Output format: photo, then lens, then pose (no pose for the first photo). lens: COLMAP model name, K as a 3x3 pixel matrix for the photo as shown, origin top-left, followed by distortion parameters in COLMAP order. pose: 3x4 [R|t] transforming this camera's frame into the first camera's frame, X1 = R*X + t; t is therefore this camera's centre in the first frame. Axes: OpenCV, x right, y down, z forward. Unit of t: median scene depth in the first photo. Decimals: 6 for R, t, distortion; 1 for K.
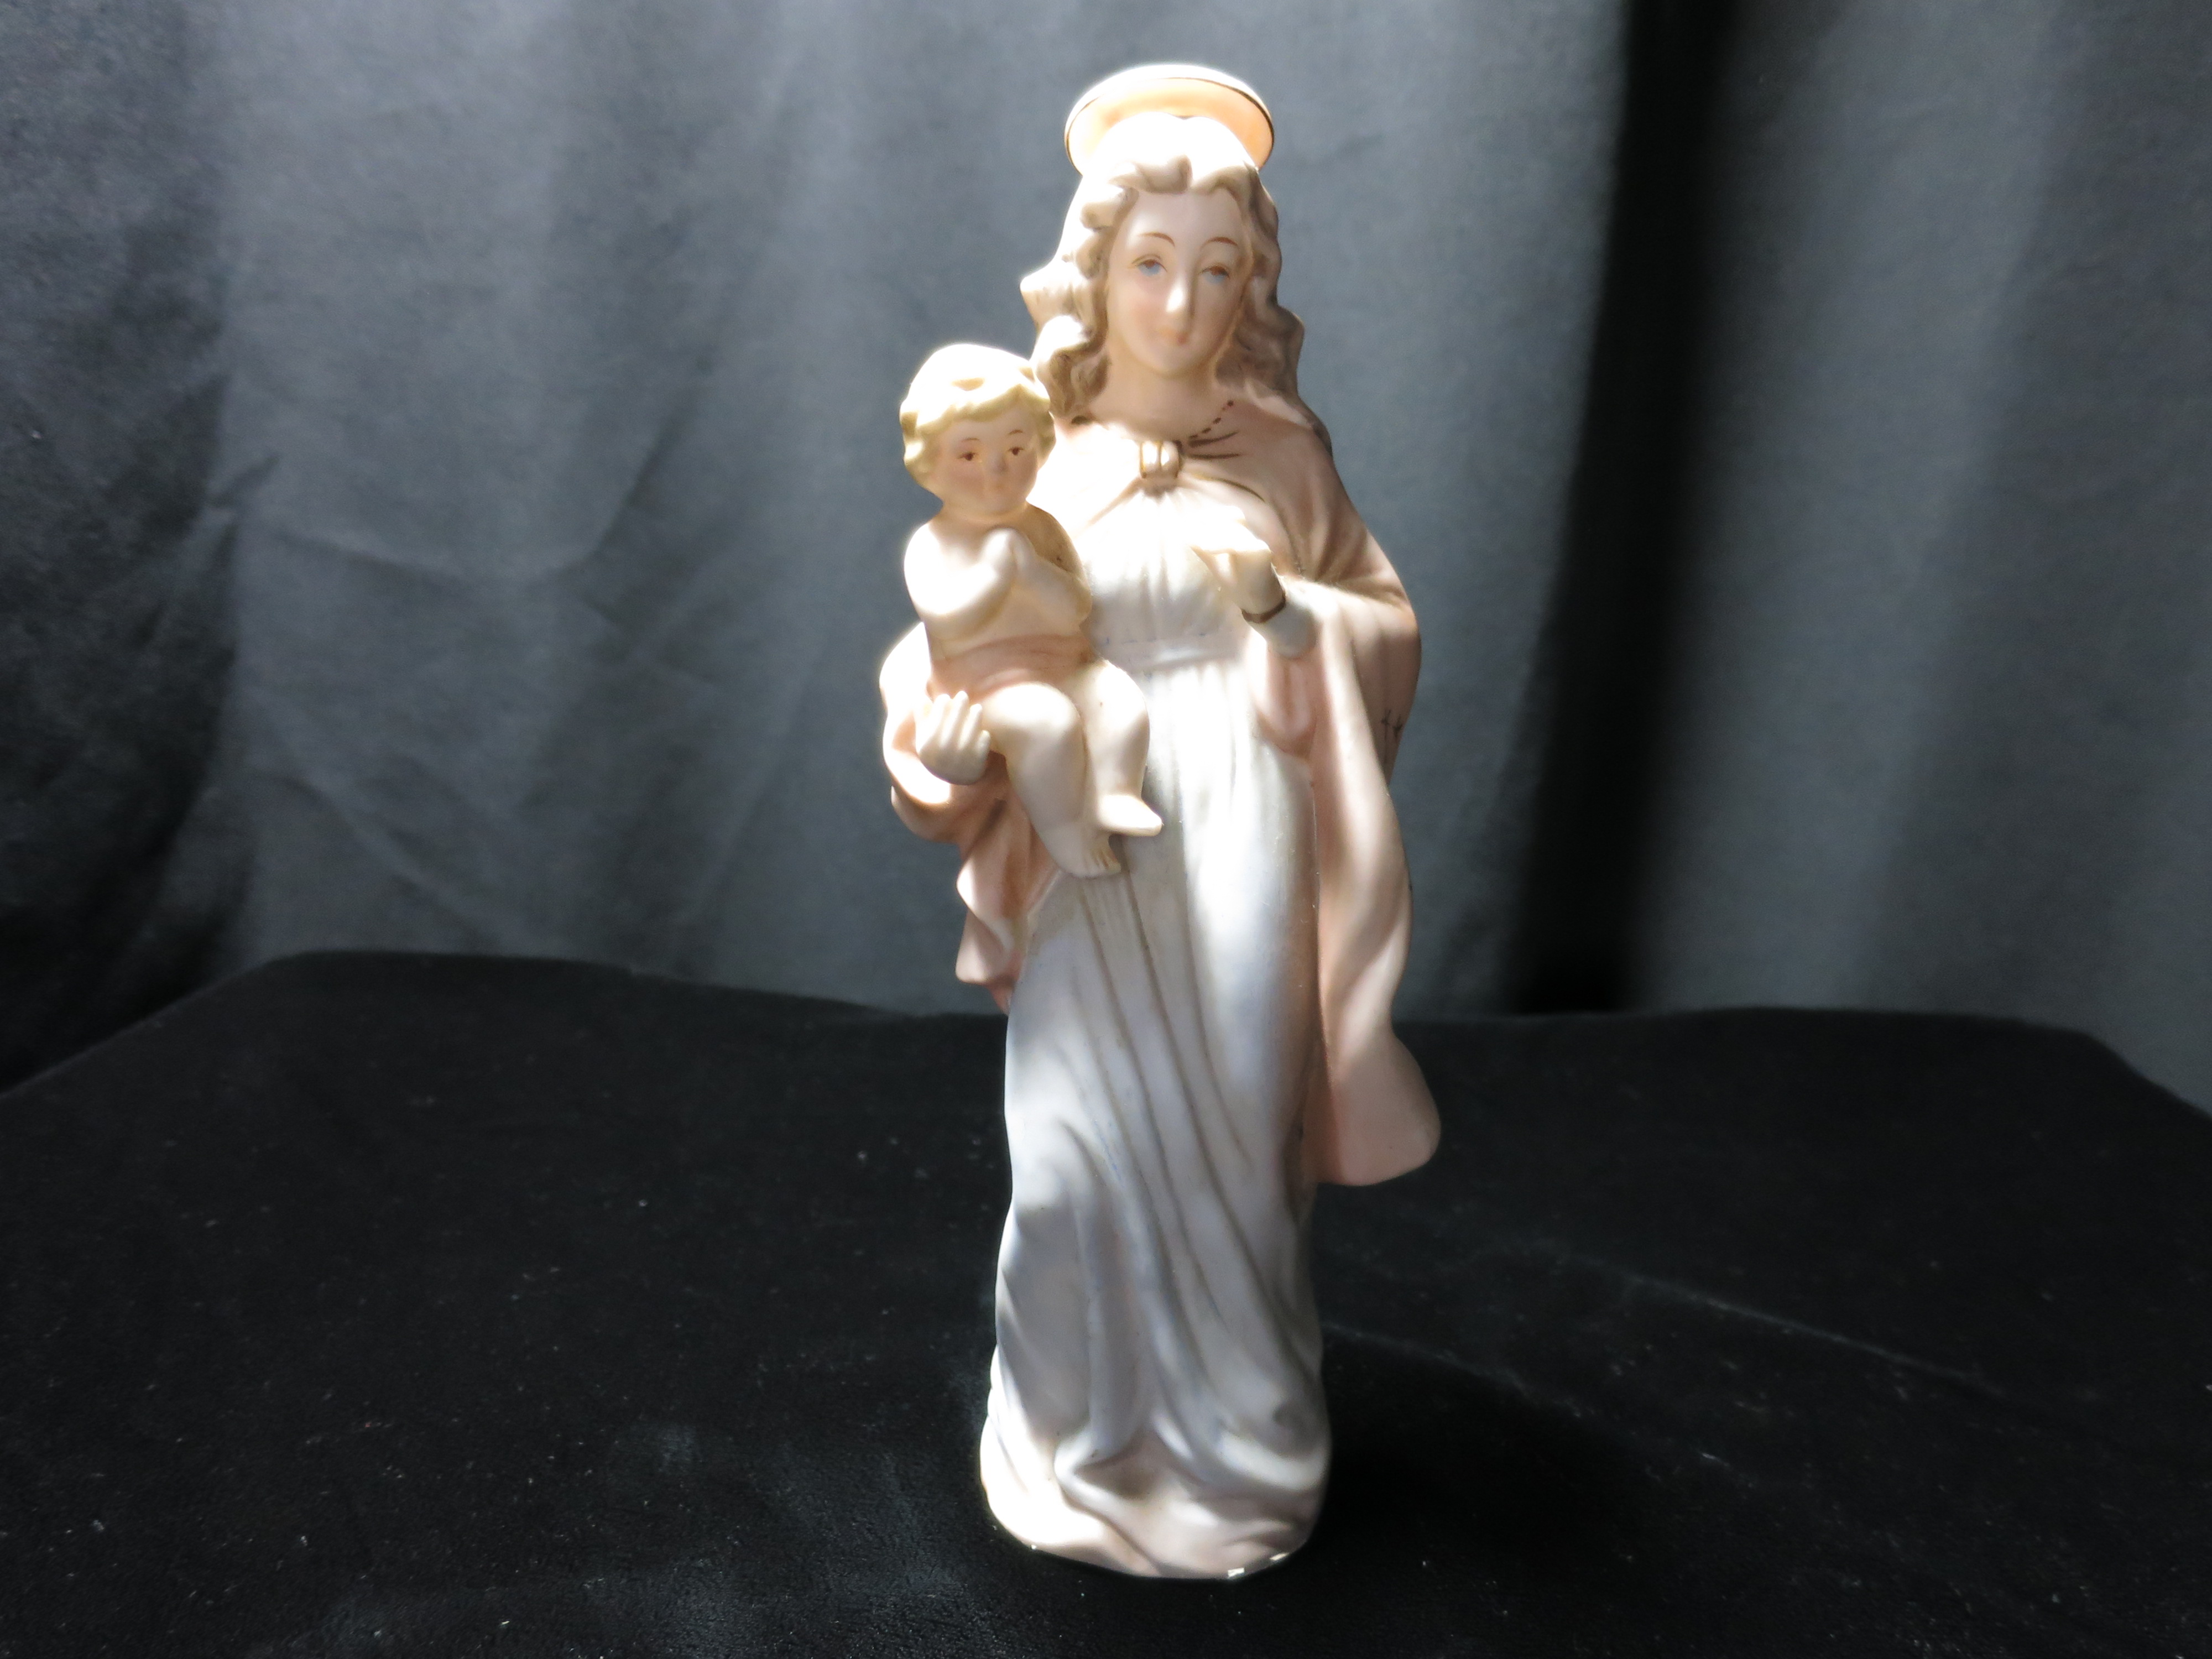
lens RADIAL K [[1628.7, 0, 1109.6], [0, 1628.7, 800.8], [0, 0, 1]] dist [-0.038115, -0.002045]
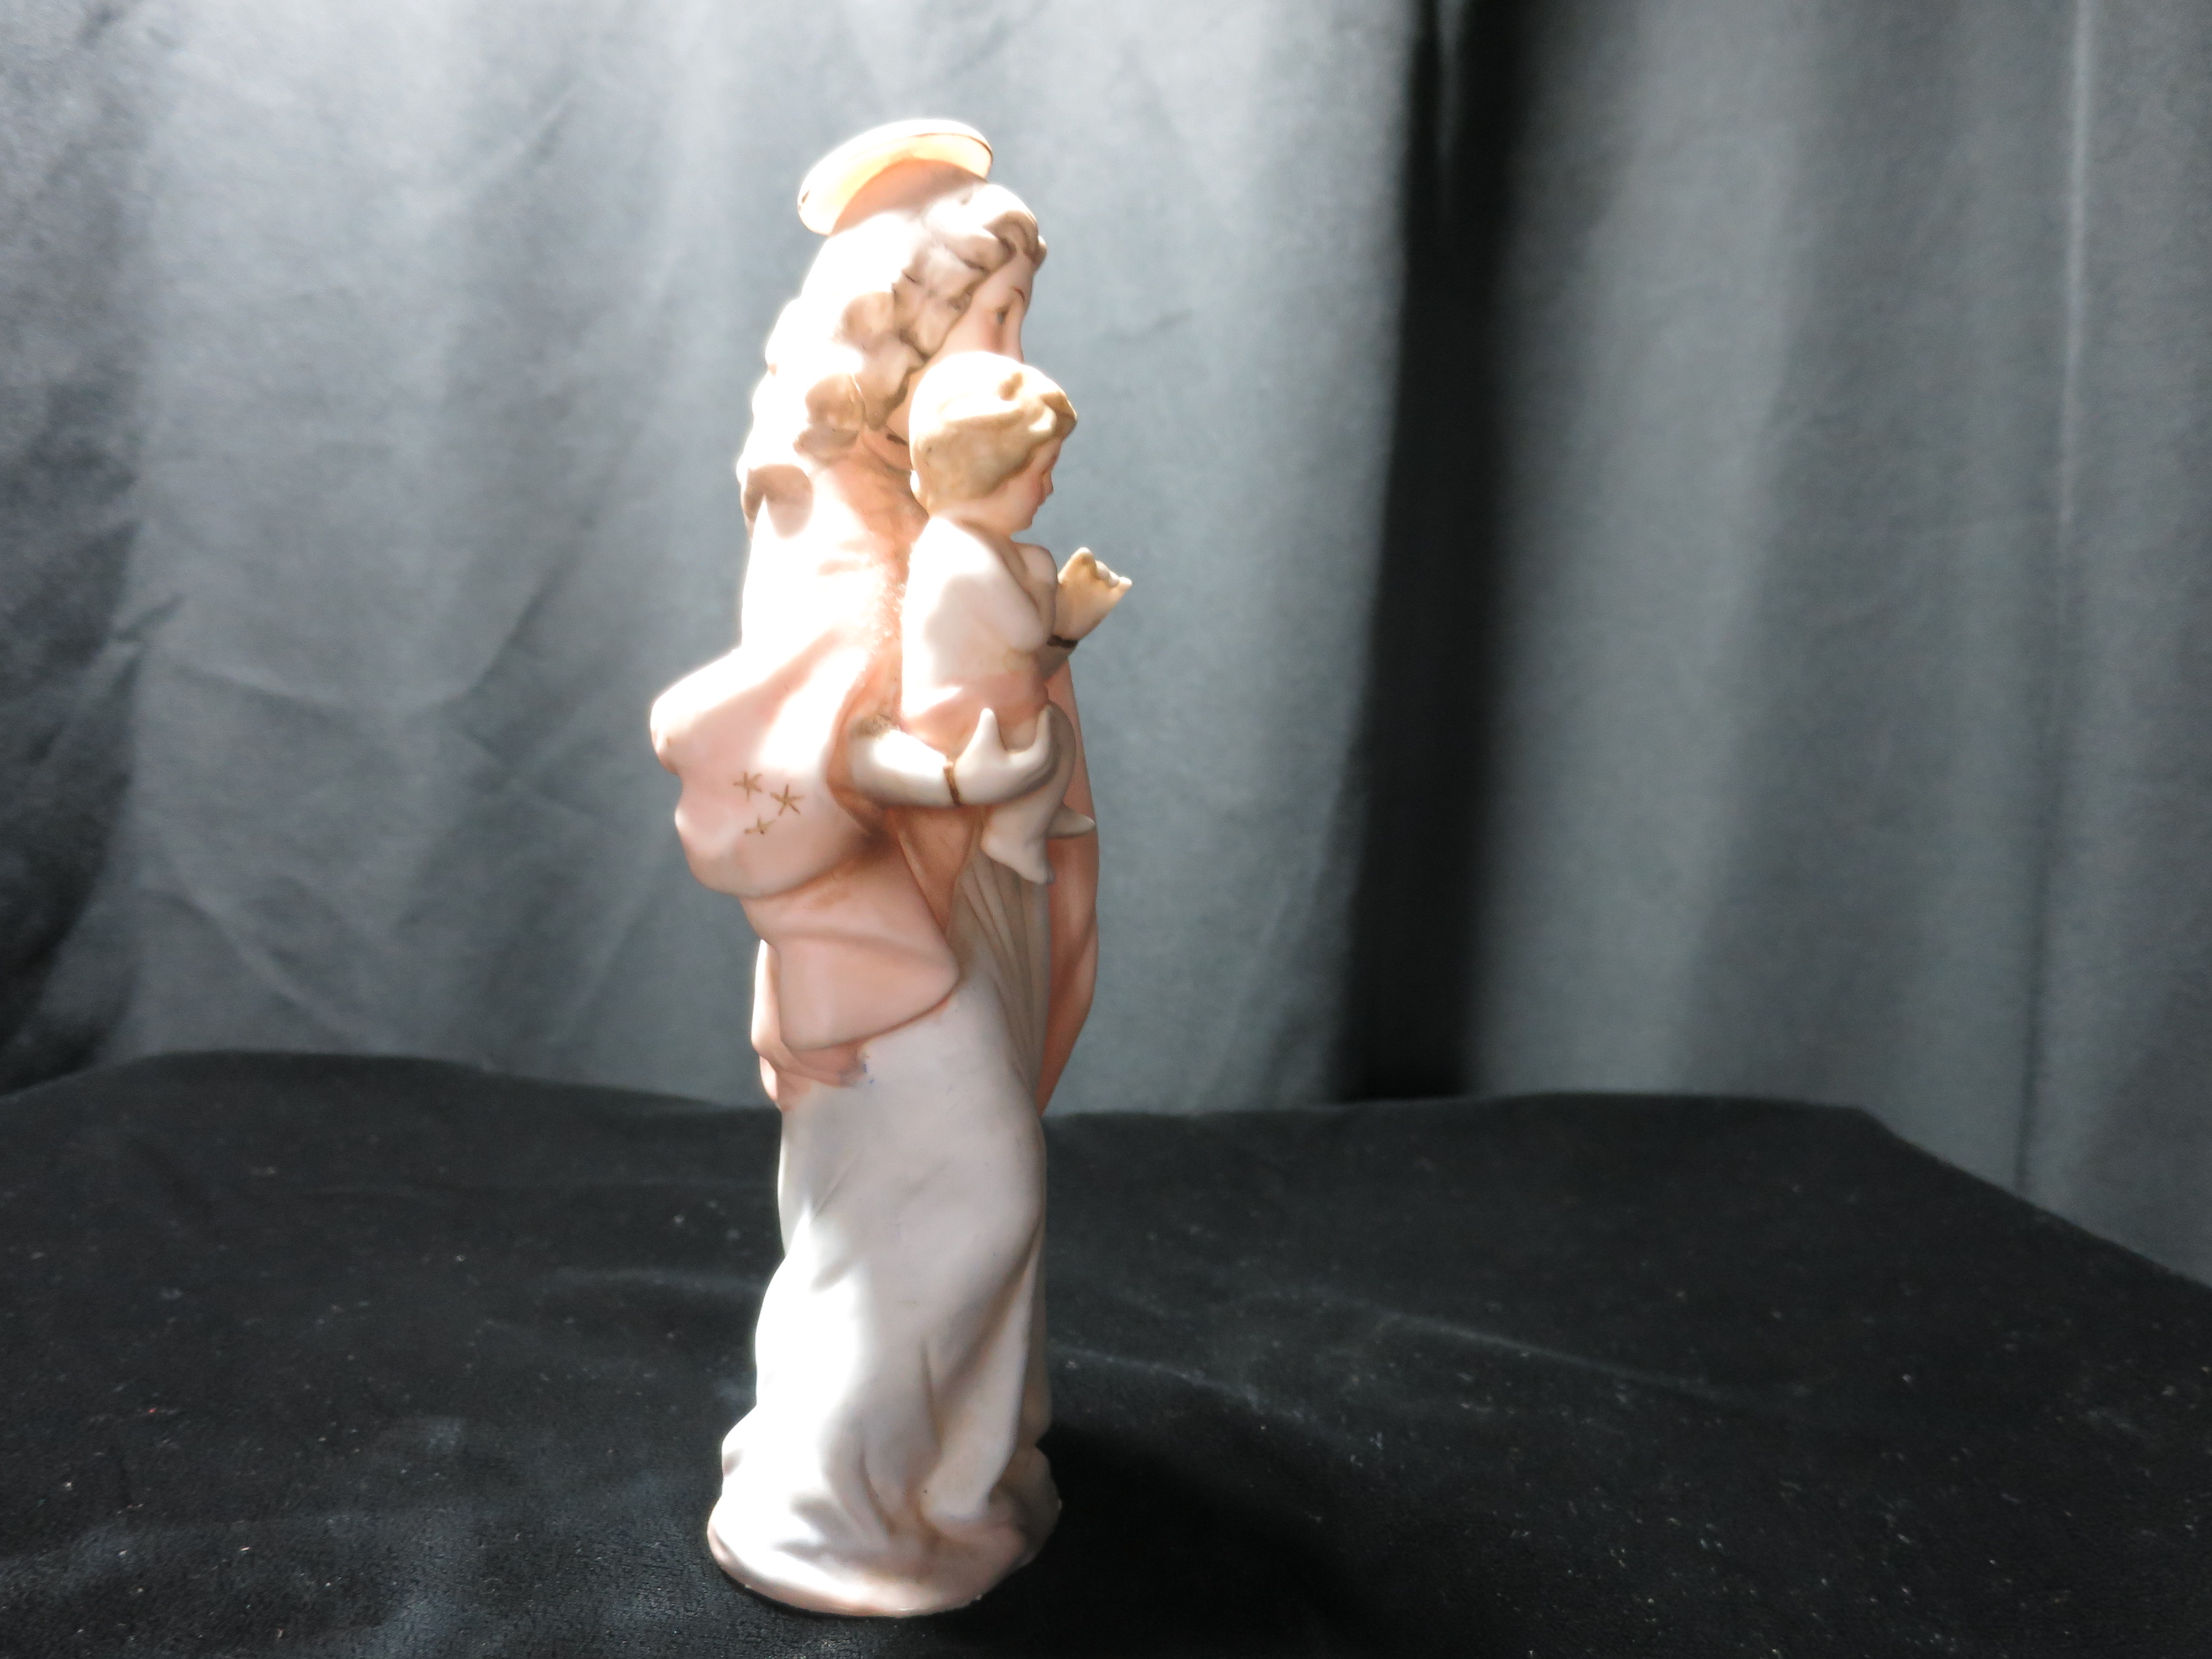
lens RADIAL K [[1638.1, 0, 1107.1], [0, 1638.1, 800.3], [0, 0, 1]] dist [-0.032854, -0.000317]
pose [[0.999867, -0.007736, 0.014382, 0.090887], [0.009665, 0.990202, -0.139307, 0.080378], [-0.013163, 0.139427, 0.990145, -0.071984]]
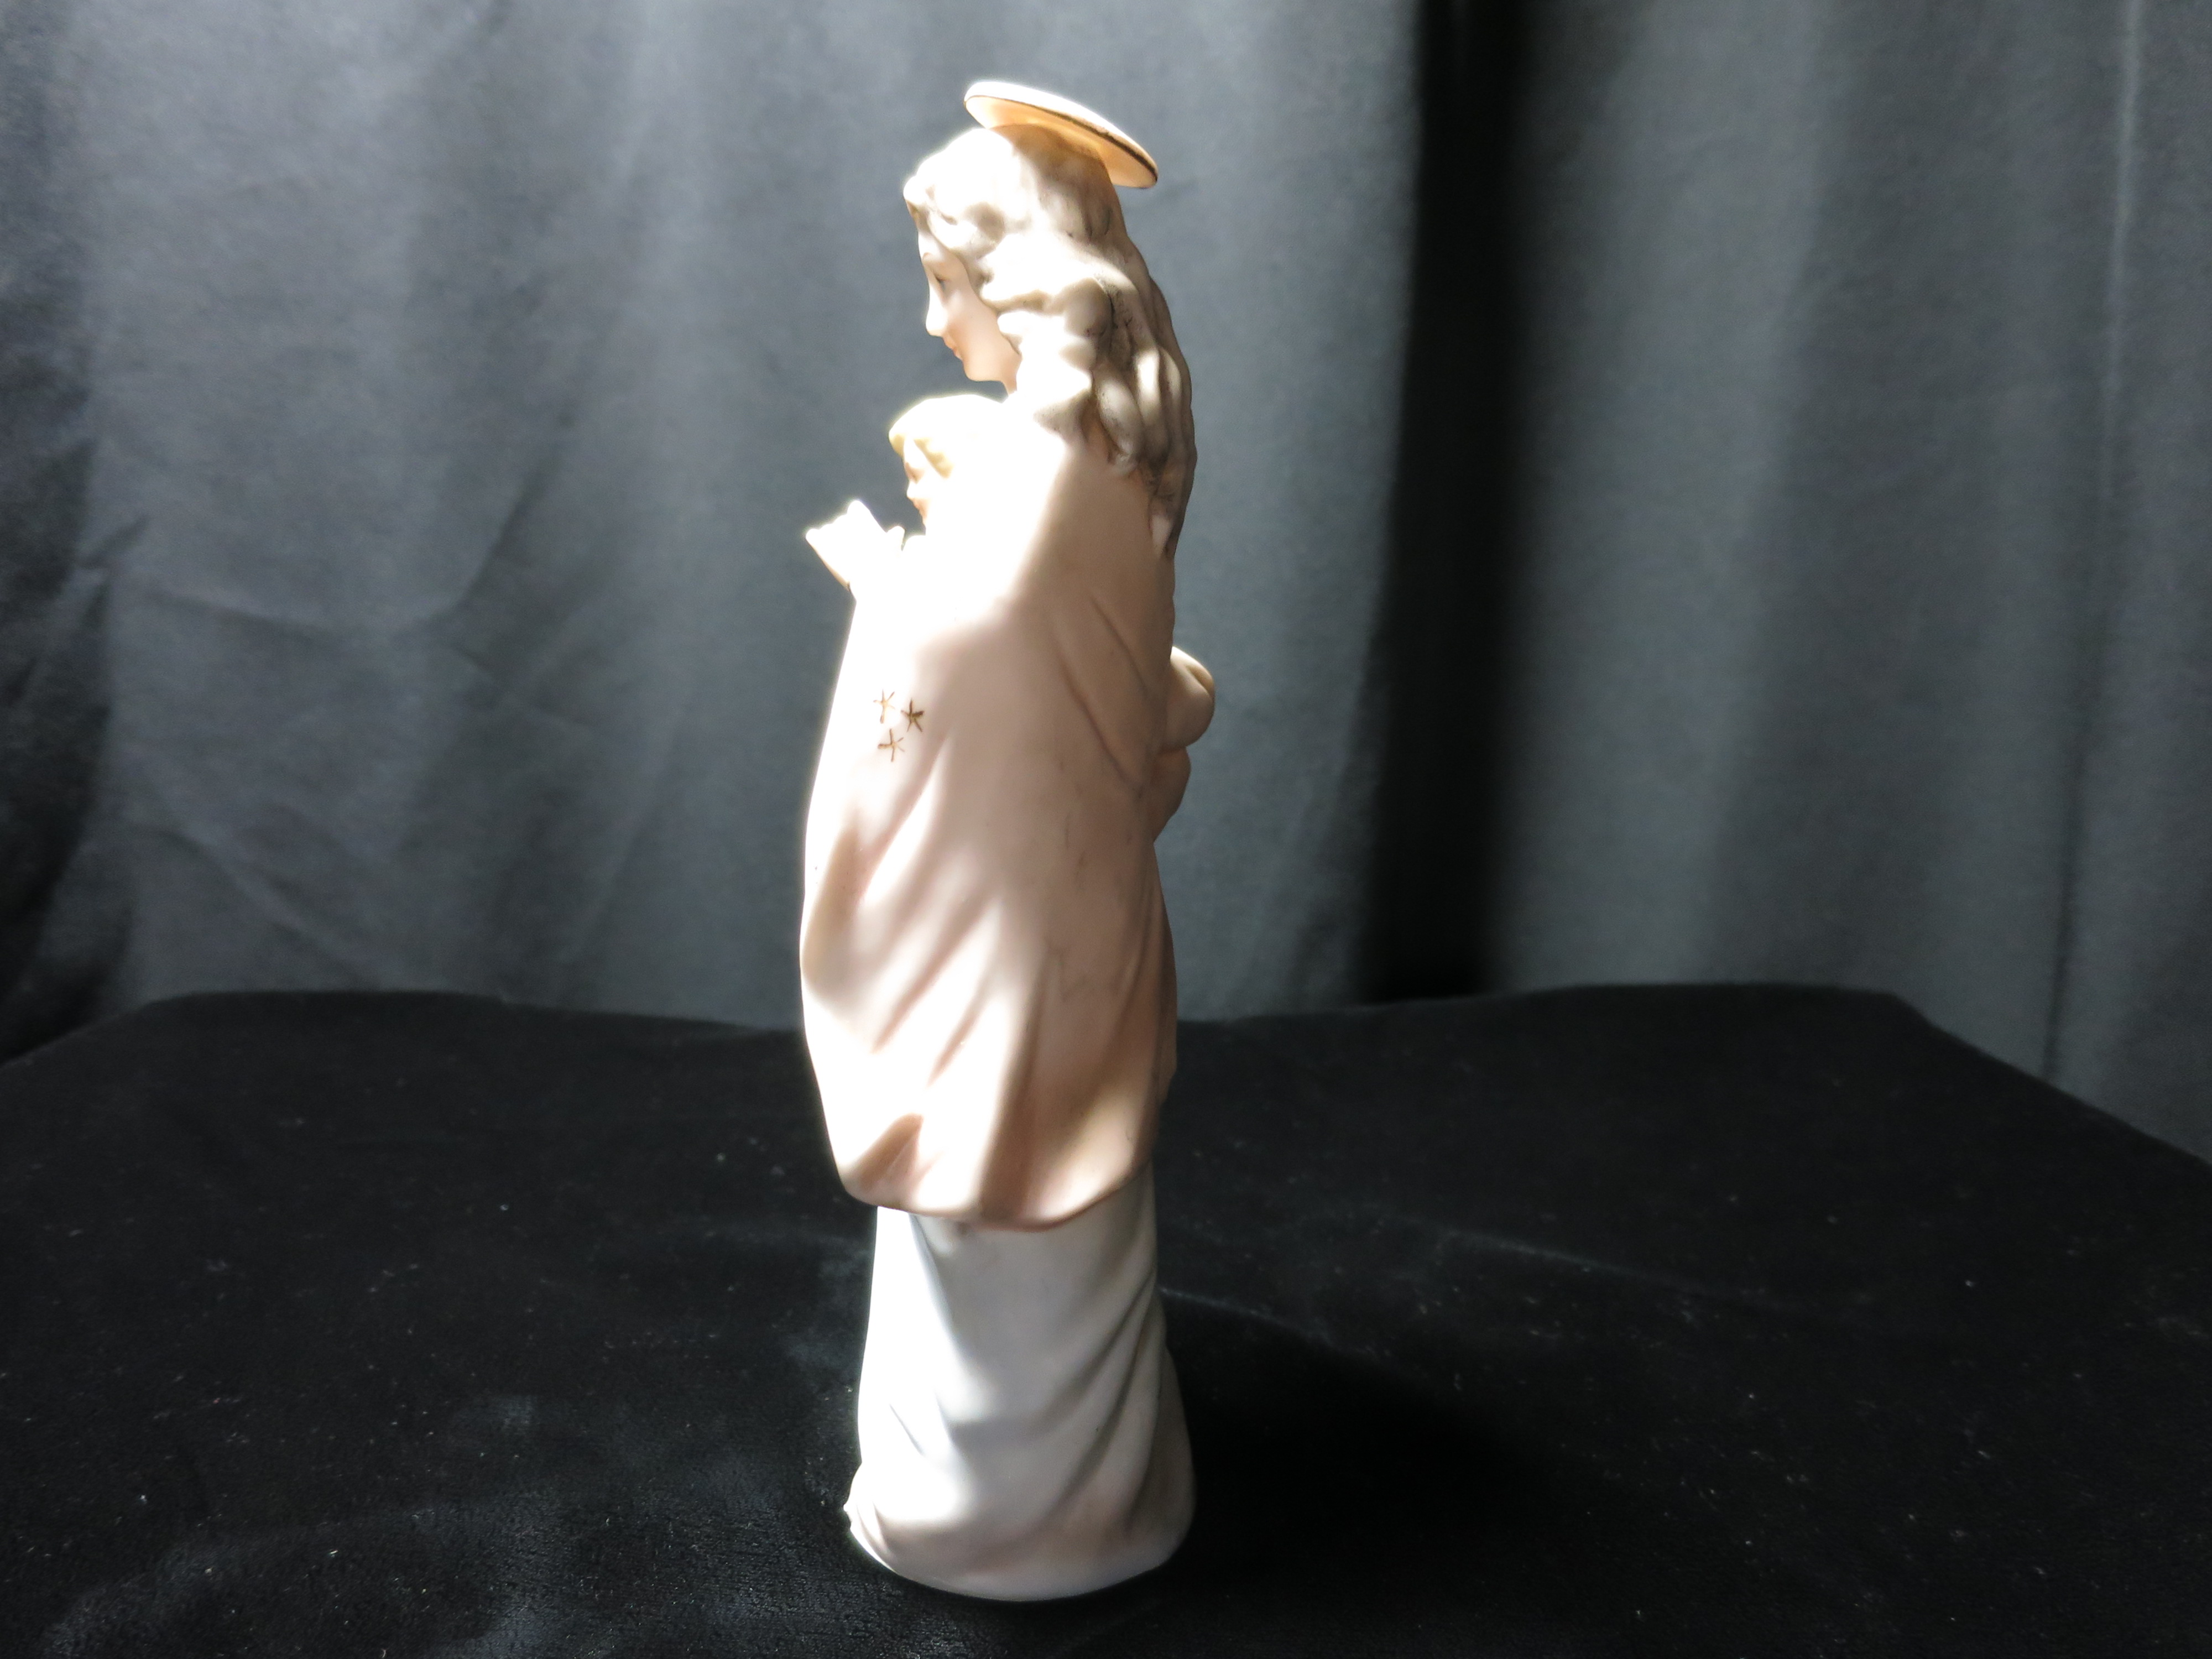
lens RADIAL K [[1638.1, 0, 1107.1], [0, 1638.1, 800.3], [0, 0, 1]] dist [-0.032854, -0.000317]
pose [[0.998534, -0.041499, 0.034766, 0.055029], [0.042855, 0.998311, -0.039227, 0.033899], [-0.033079, 0.040659, 0.998625, -0.050592]]
